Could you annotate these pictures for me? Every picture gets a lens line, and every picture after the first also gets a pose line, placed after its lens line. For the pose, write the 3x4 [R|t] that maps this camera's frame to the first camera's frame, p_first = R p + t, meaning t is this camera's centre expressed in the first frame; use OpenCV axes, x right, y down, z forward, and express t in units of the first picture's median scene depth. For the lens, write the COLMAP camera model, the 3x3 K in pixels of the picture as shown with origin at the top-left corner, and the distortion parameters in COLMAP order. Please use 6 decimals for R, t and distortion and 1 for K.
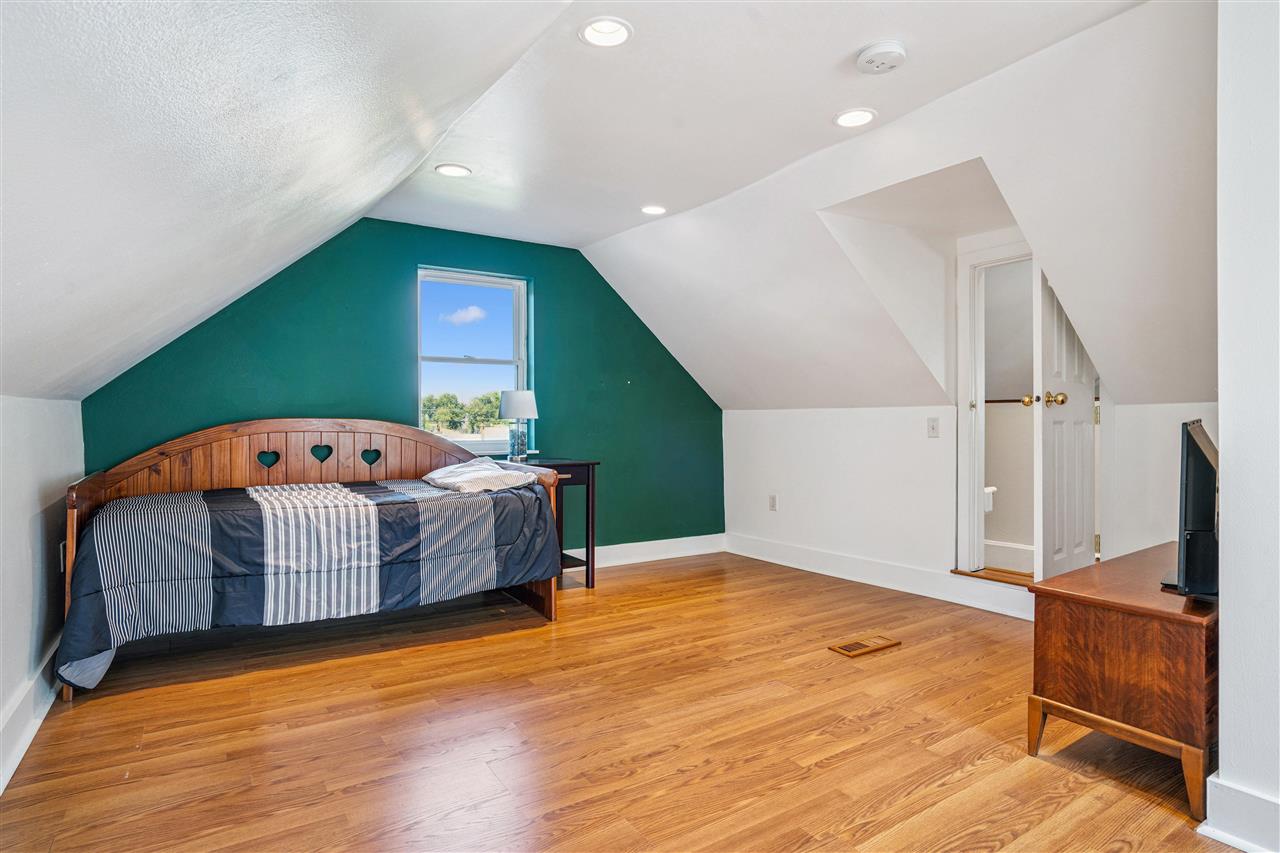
lens RADIAL K [[678.1, 0, 638.3], [0, 678.1, 426.6], [0, 0, 1]] dist [0.000286, 0.000006]
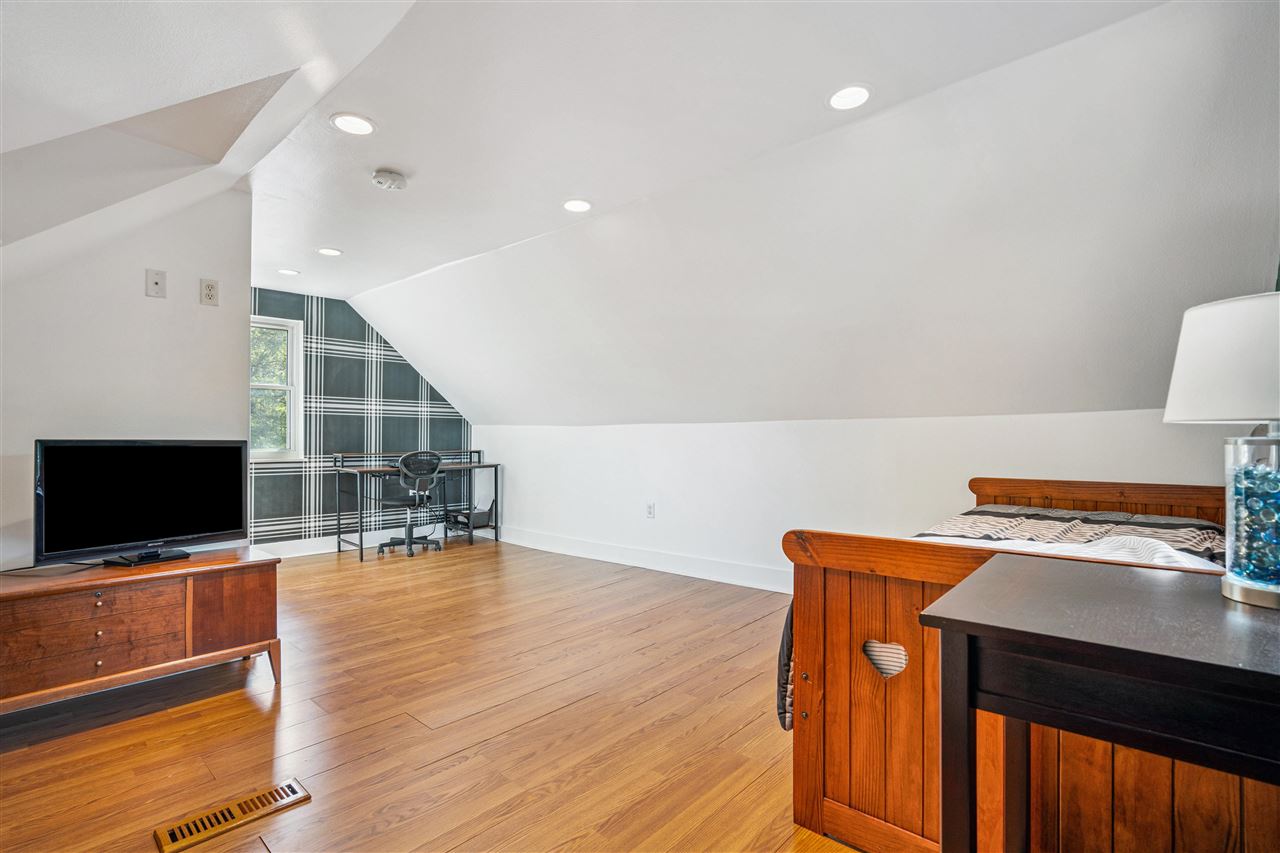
lens RADIAL K [[601.8, 0, 642.0], [0, 601.8, 423.7], [0, 0, 1]] dist [-0.031985, 0.002062]
pose [[-0.965671, 0.004650, -0.259727, 0.126581], [0.007158, 0.999936, -0.008712, -0.016993], [0.259670, -0.010272, -0.965643, 1.673805]]
